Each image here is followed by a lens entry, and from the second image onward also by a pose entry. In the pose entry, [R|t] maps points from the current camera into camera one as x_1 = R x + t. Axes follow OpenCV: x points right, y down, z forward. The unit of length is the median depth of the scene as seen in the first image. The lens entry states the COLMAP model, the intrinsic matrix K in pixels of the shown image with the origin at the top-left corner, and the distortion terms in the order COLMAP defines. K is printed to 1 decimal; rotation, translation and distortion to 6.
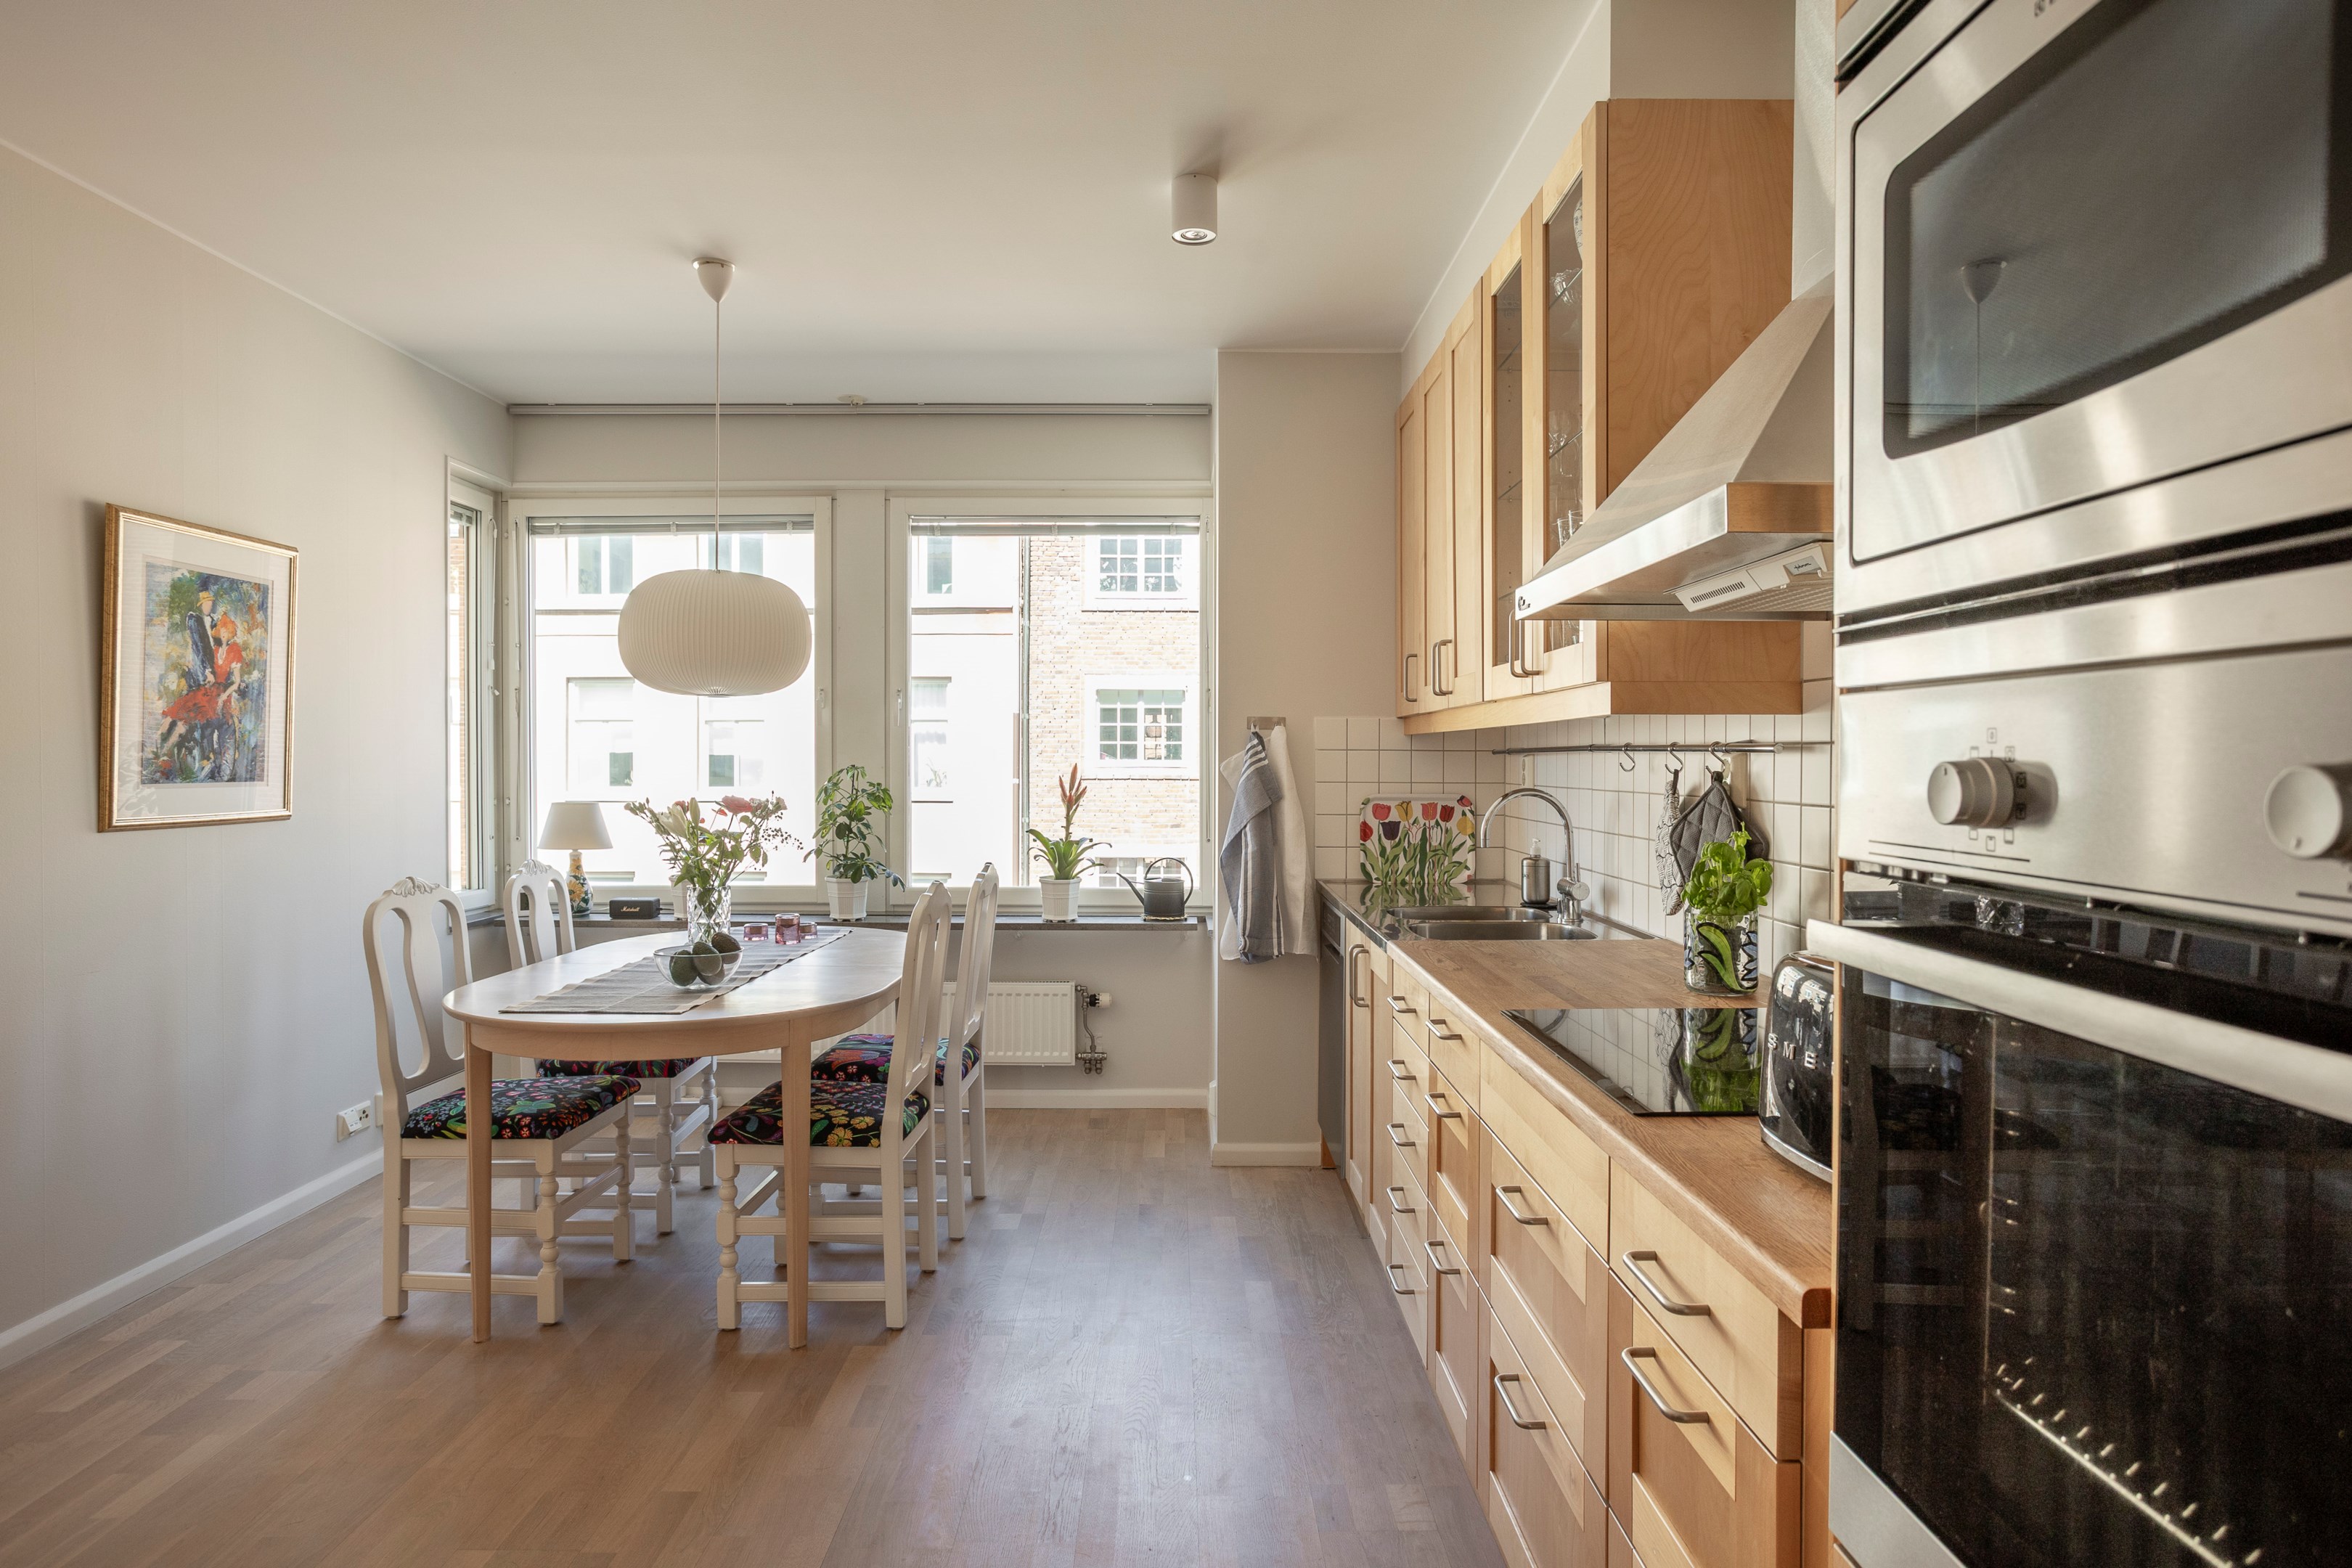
lens RADIAL K [[1342.5, 0, 1173.8], [0, 1342.5, 777.7], [0, 0, 1]] dist [-0.049944, 0.041879]
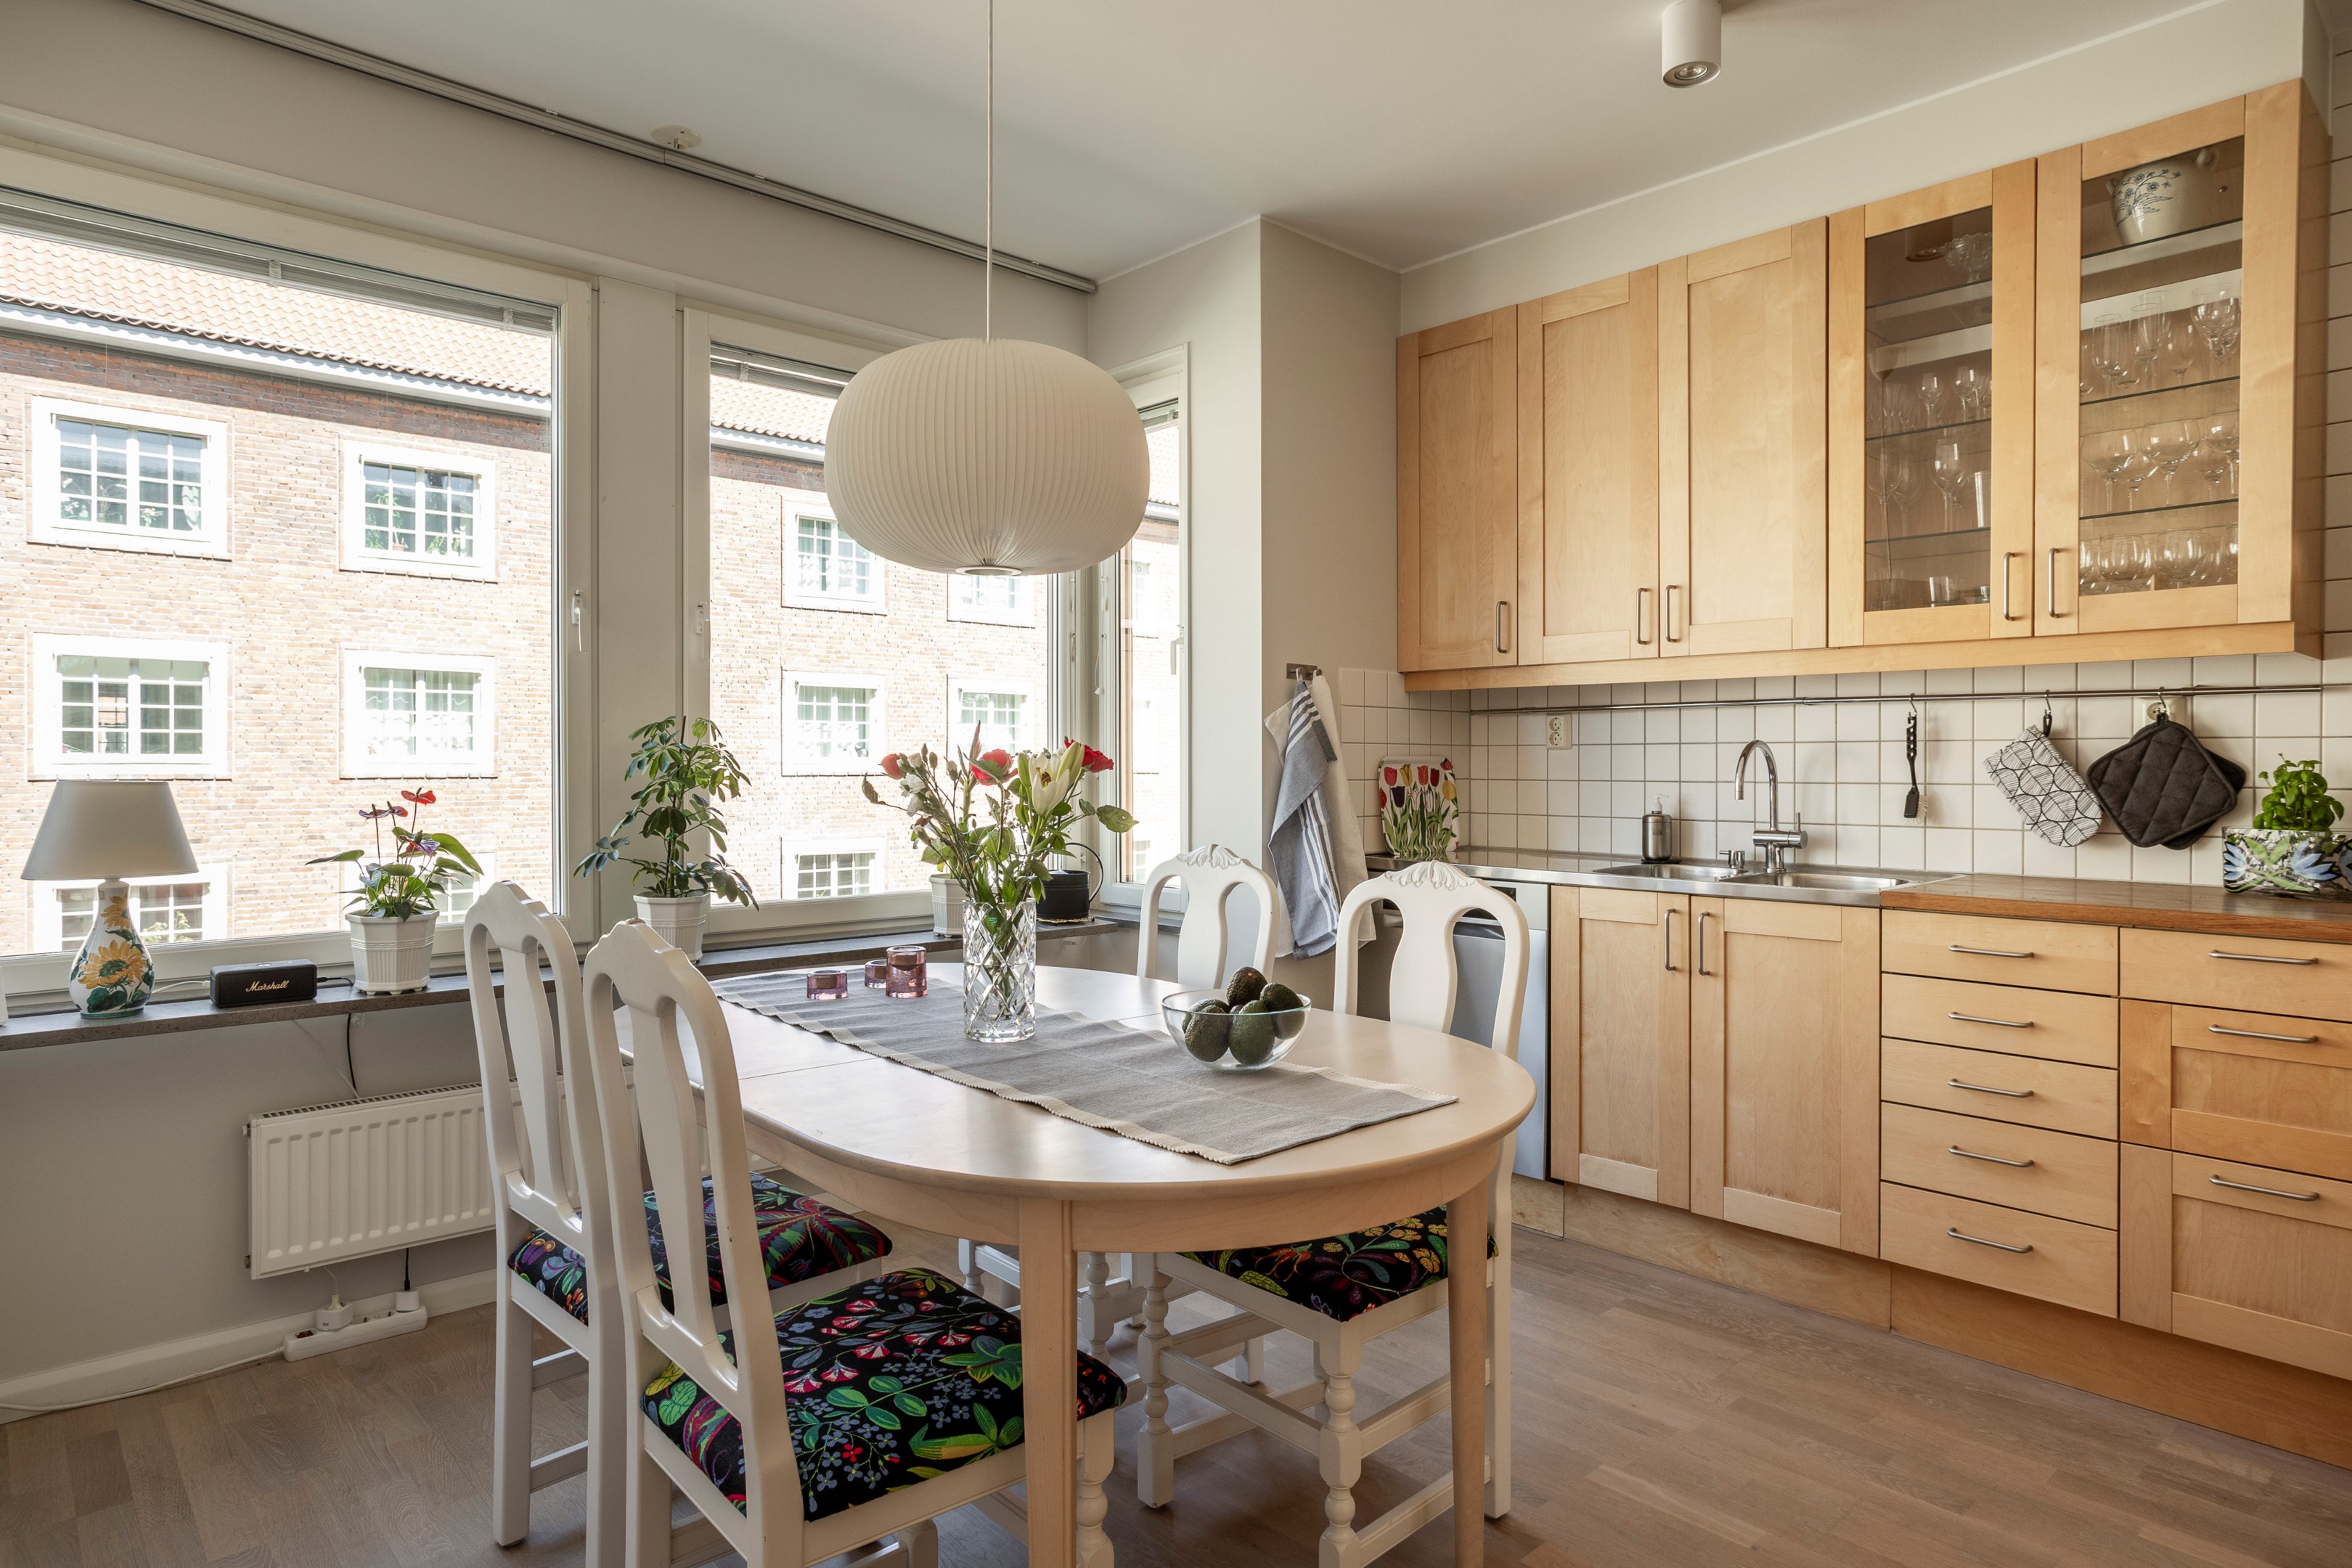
lens RADIAL K [[1342.5, 0, 1173.8], [0, 1342.5, 777.7], [0, 0, 1]] dist [-0.049944, 0.041879]
pose [[0.731544, -0.008596, 0.681740, -0.569315], [0.010084, 0.999948, 0.001787, 0.023320], [-0.681720, 0.005567, 0.731592, 0.437980]]
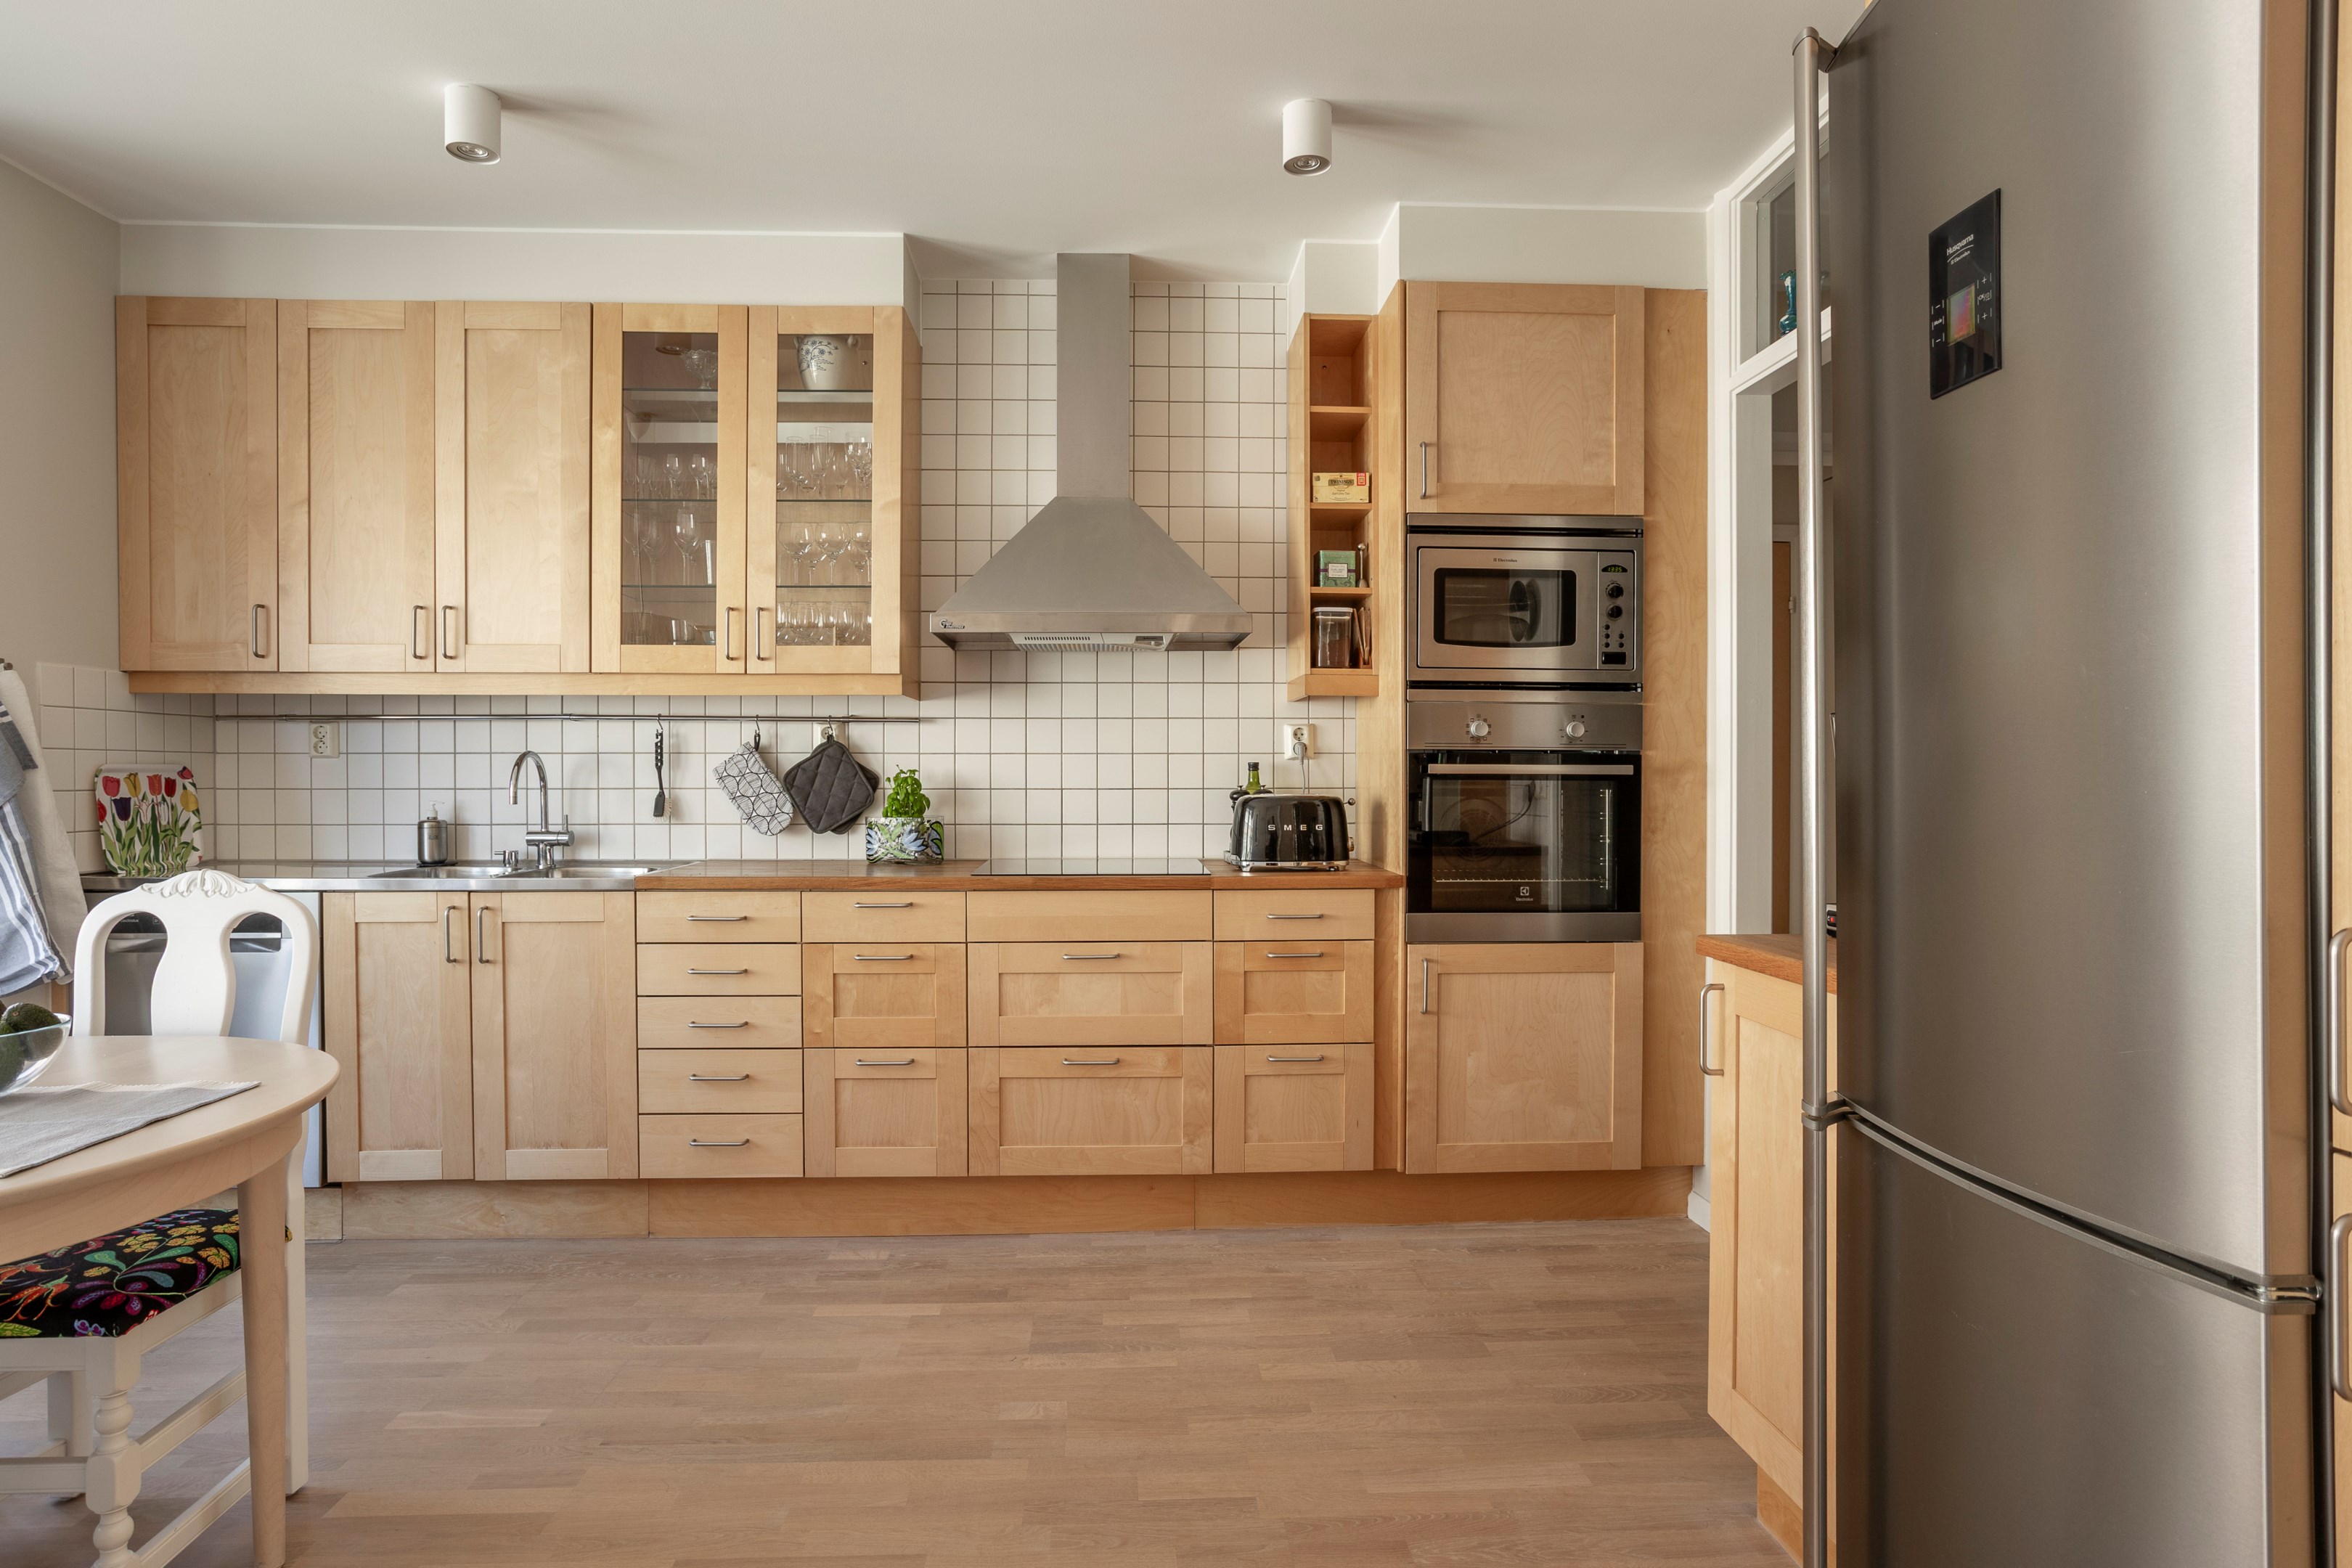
lens RADIAL K [[1342.5, 0, 1173.8], [0, 1342.5, 777.7], [0, 0, 1]] dist [-0.049944, 0.041879]
pose [[-0.050691, -0.005827, 0.998697, -0.677876], [0.013546, 0.999887, 0.006521, 0.023713], [-0.998623, 0.013859, -0.050607, 0.398406]]
